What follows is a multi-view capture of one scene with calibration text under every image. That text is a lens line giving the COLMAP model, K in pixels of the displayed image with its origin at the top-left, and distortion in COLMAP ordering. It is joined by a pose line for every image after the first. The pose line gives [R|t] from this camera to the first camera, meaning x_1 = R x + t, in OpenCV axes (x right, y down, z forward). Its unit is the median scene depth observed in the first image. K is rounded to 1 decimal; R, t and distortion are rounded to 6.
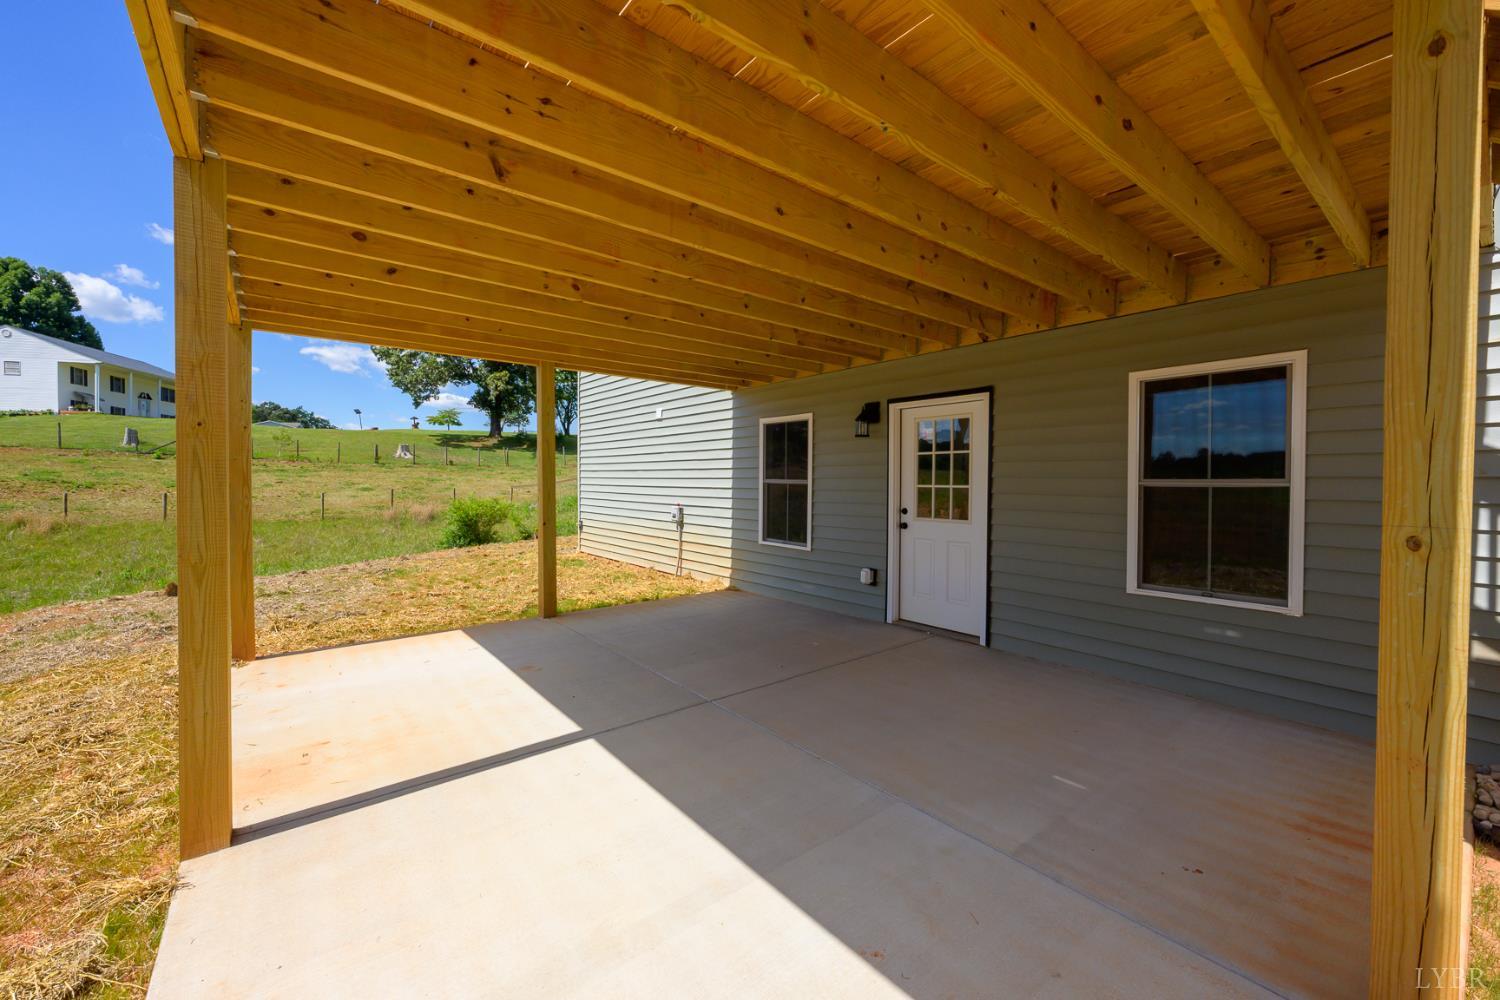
lens RADIAL K [[593.5, 0, 750.6], [0, 593.5, 492.1], [0, 0, 1]] dist [-0.001980, -0.000031]
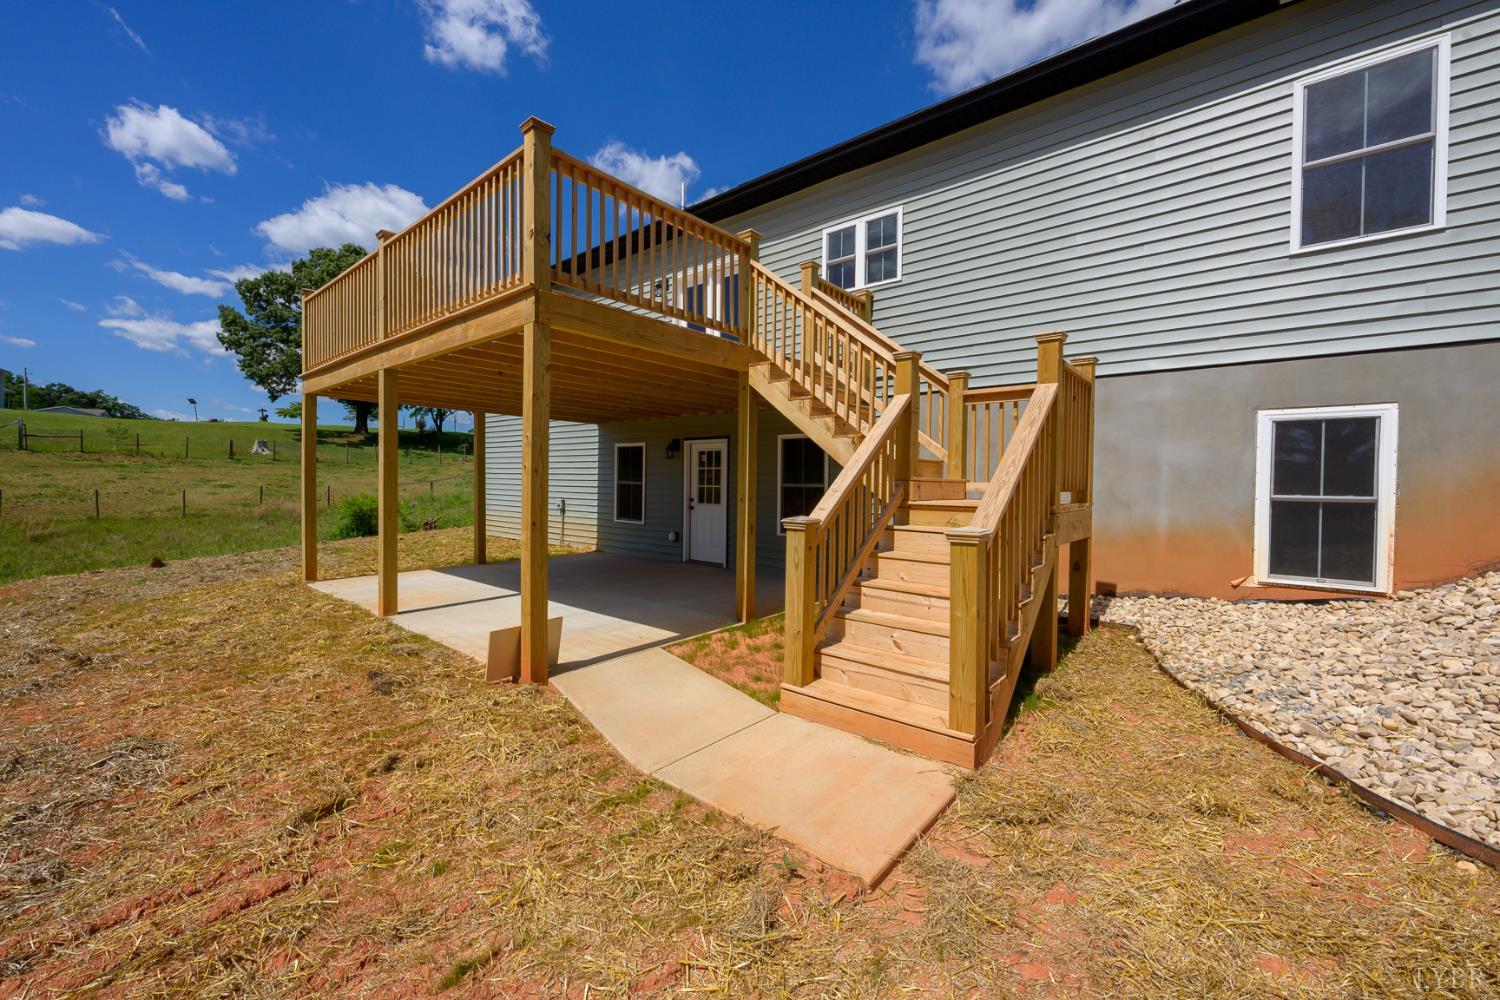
lens RADIAL K [[593.5, 0, 748.2], [0, 593.5, 491.6], [0, 0, 1]] dist [-0.001980, -0.000031]
pose [[0.981879, 0.003948, 0.189466, 0.011706], [-0.003939, 0.999992, -0.000423, 0.000963], [-0.189466, -0.000331, 0.981887, -0.115498]]
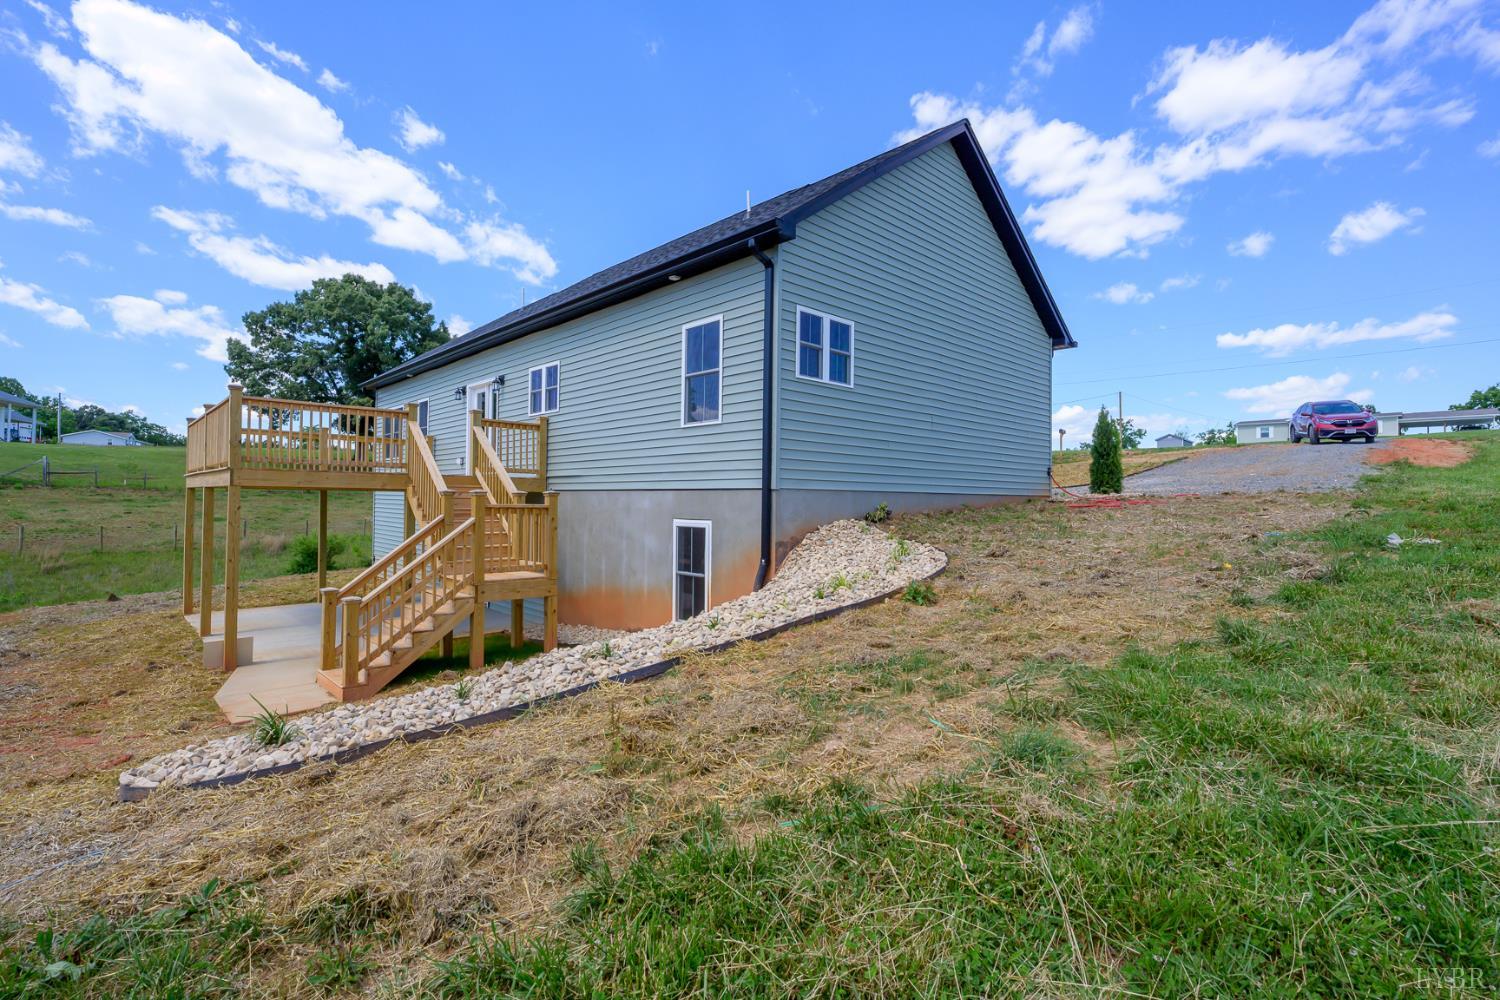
lens RADIAL K [[690.4, 0, 753.4], [0, 690.4, 489.4], [0, 0, 1]] dist [-0.001005, -0.000346]
pose [[0.995633, 0.006627, 0.093120, 0.156183], [-0.003629, 0.999471, -0.032332, -0.020678], [-0.093285, 0.031853, 0.995130, -0.264833]]
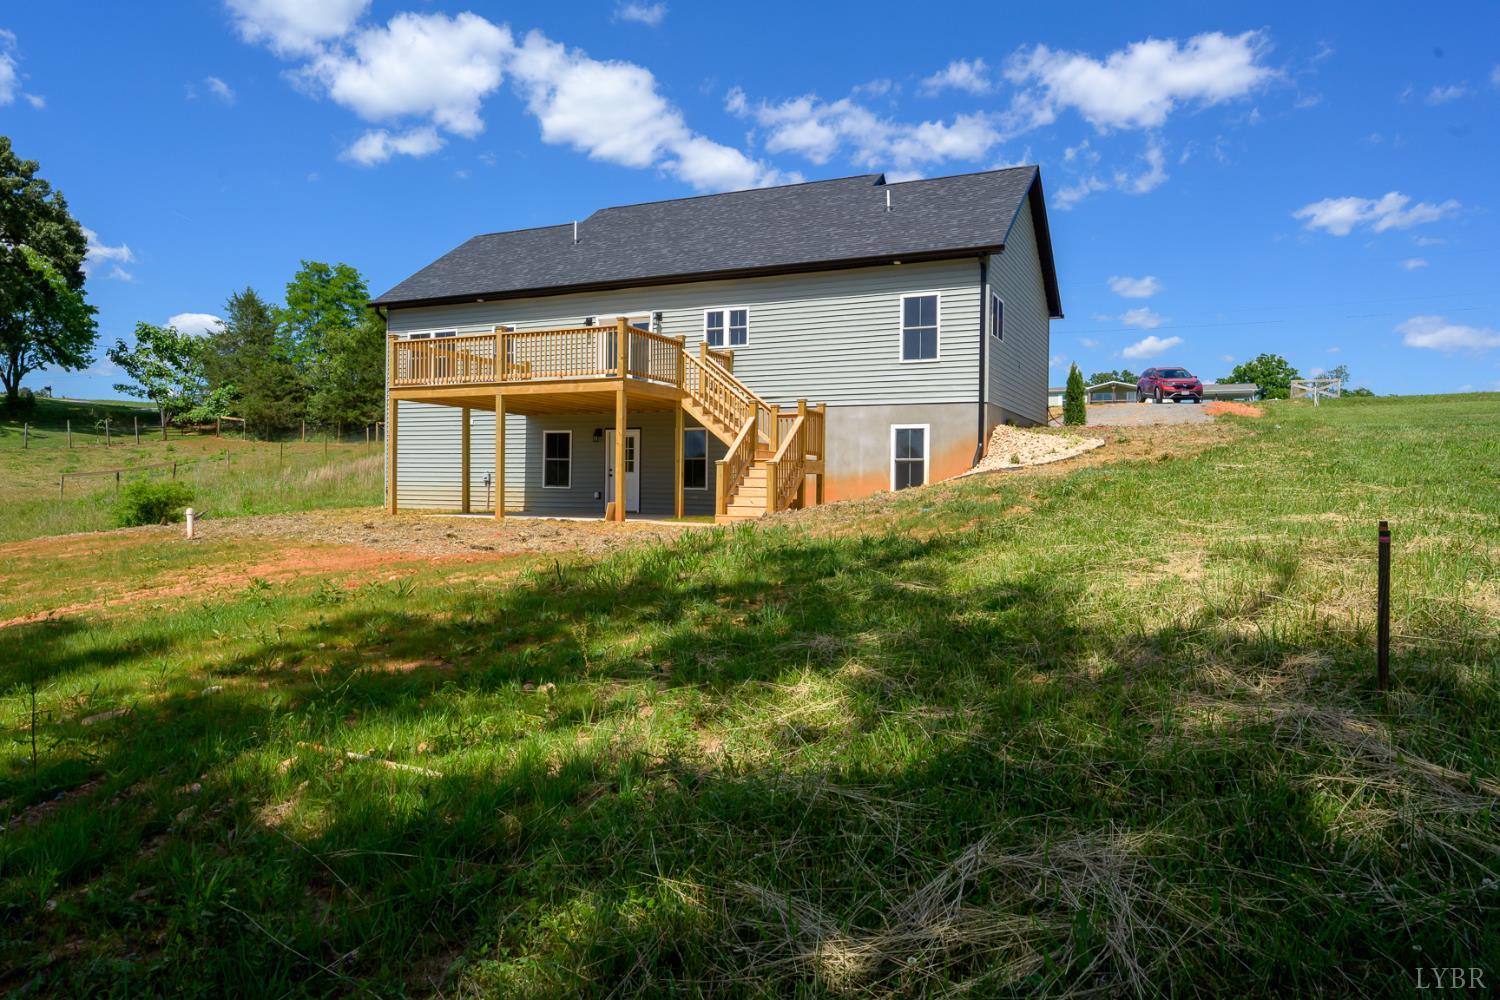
lens RADIAL K [[998.8, 0, 744.0], [0, 998.8, 500.7], [0, 0, 1]] dist [-0.003921, 0.003684]
pose [[0.897824, 0.000168, 0.440355, -0.168038], [0.001666, 0.999991, -0.003777, 0.026598], [-0.440352, 0.004125, 0.897816, -0.468792]]
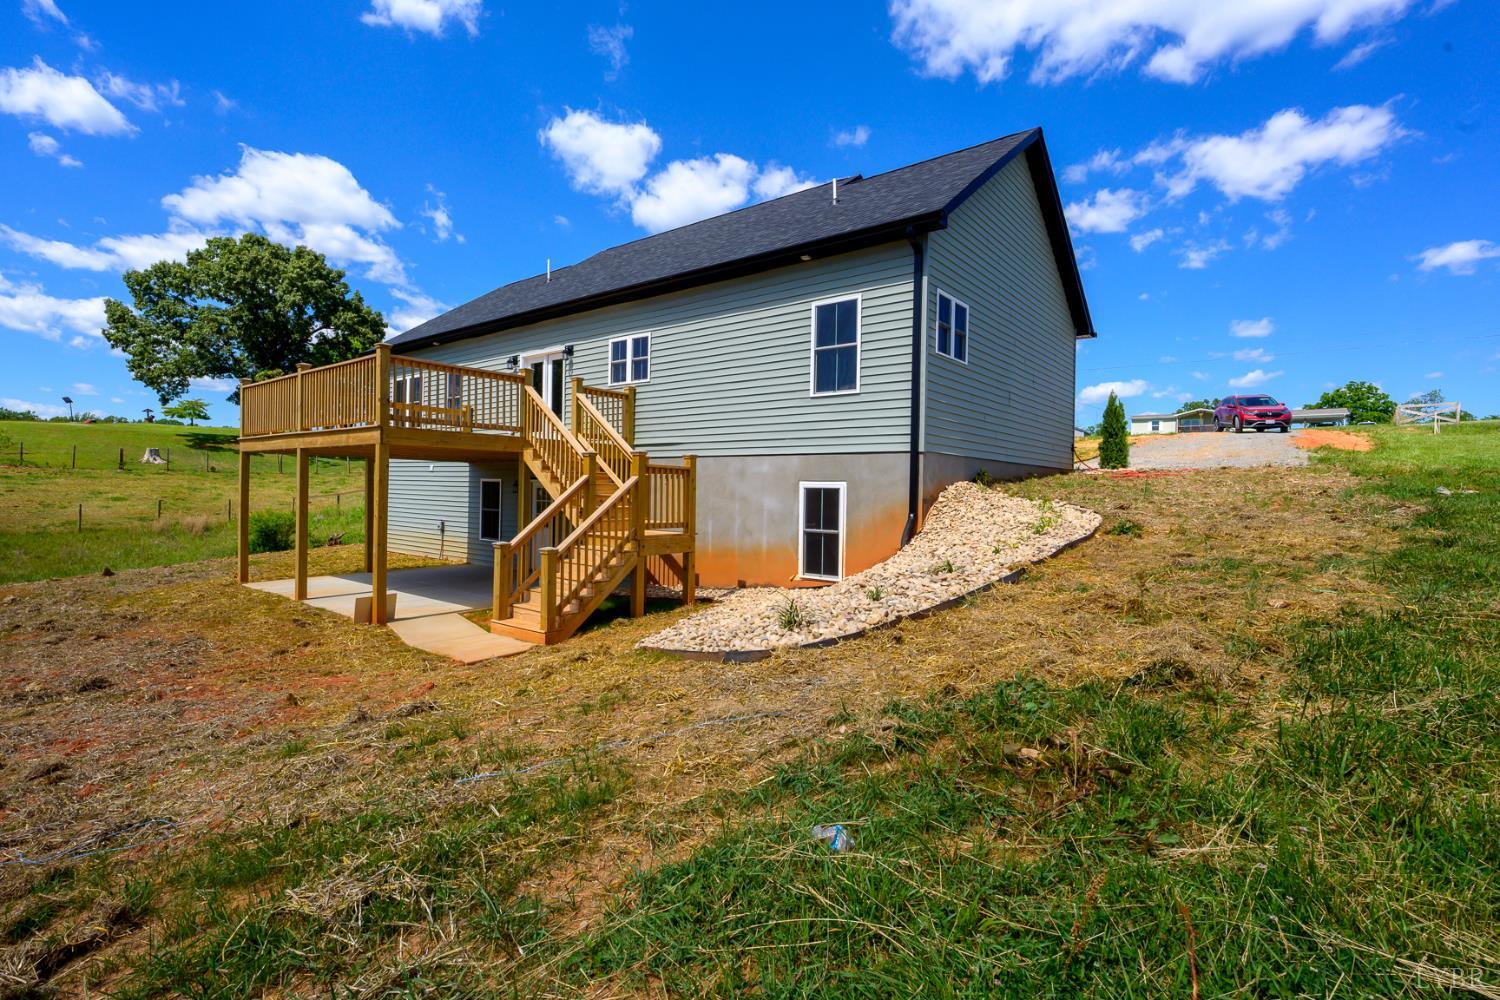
lens RADIAL K [[698.4, 0, 744.4], [0, 698.4, 492.3], [0, 0, 1]] dist [-0.001009, -0.000006]
pose [[0.975092, 0.010451, 0.221555, 0.066054], [-0.008038, 0.999898, -0.011789, -0.009952], [-0.221655, 0.009714, 0.975077, -0.276389]]
